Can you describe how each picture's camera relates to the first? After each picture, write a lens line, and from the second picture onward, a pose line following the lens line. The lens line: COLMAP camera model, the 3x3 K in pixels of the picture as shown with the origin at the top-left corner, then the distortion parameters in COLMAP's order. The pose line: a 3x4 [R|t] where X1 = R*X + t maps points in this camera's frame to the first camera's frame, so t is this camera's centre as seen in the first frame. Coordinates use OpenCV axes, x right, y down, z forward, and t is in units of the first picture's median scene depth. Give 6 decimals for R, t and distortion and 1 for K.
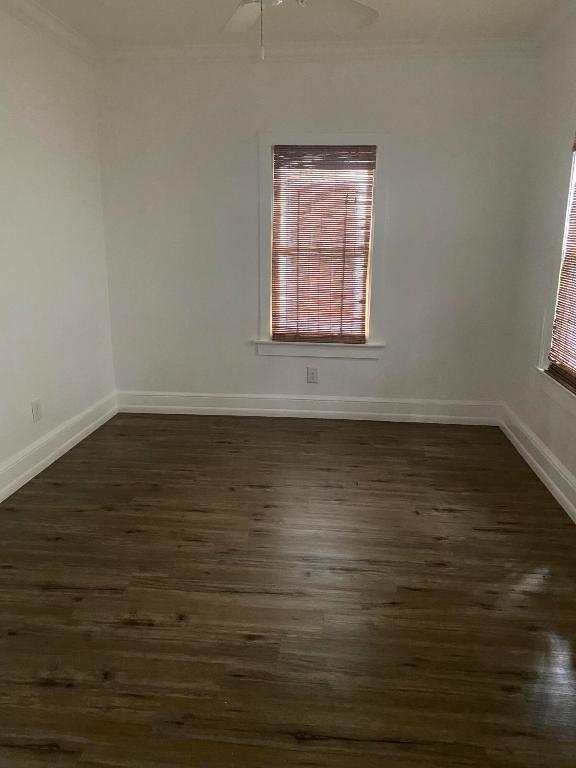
lens RADIAL K [[584.2, 0, 283.0], [0, 584.2, 373.3], [0, 0, 1]] dist [0.031068, -0.031273]
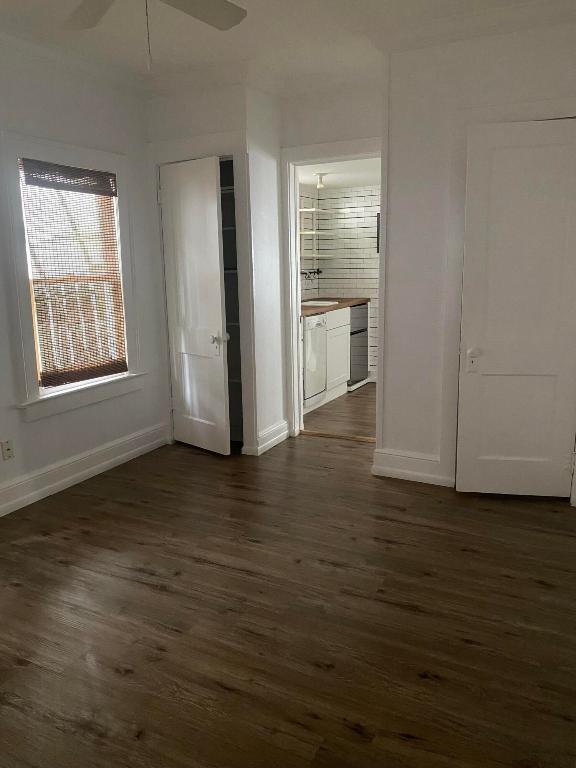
lens RADIAL K [[581.5, 0, 296.5], [0, 581.5, 359.1], [0, 0, 1]] dist [0.018639, -0.005327]
pose [[-0.935149, -0.044865, 0.351402, -0.531571], [0.101255, 0.916714, 0.386500, -0.419603], [-0.339476, 0.397017, -0.852722, 1.707487]]
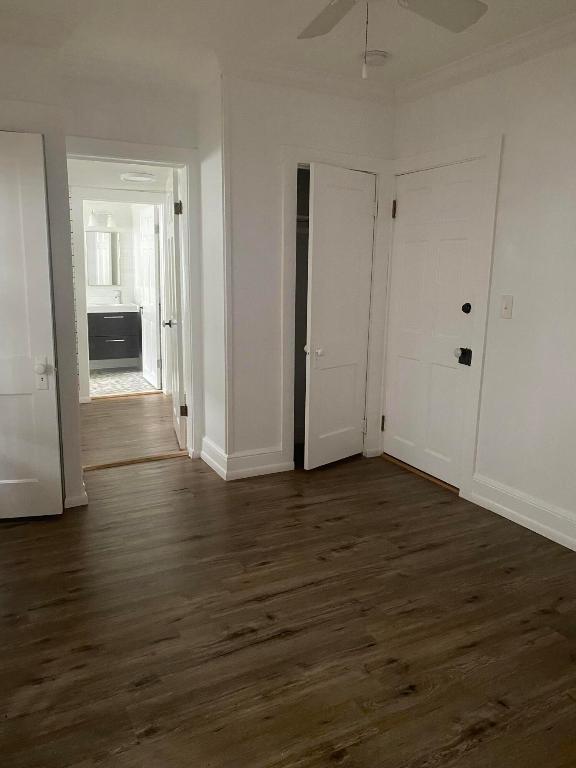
lens RADIAL K [[584.2, 0, 283.0], [0, 584.2, 373.3], [0, 0, 1]] dist [0.031068, -0.031273]
pose [[-0.833377, 0.083599, -0.546346, 0.531875], [-0.147923, 0.918699, 0.366212, -0.397369], [0.532542, 0.386010, -0.753256, 1.611205]]
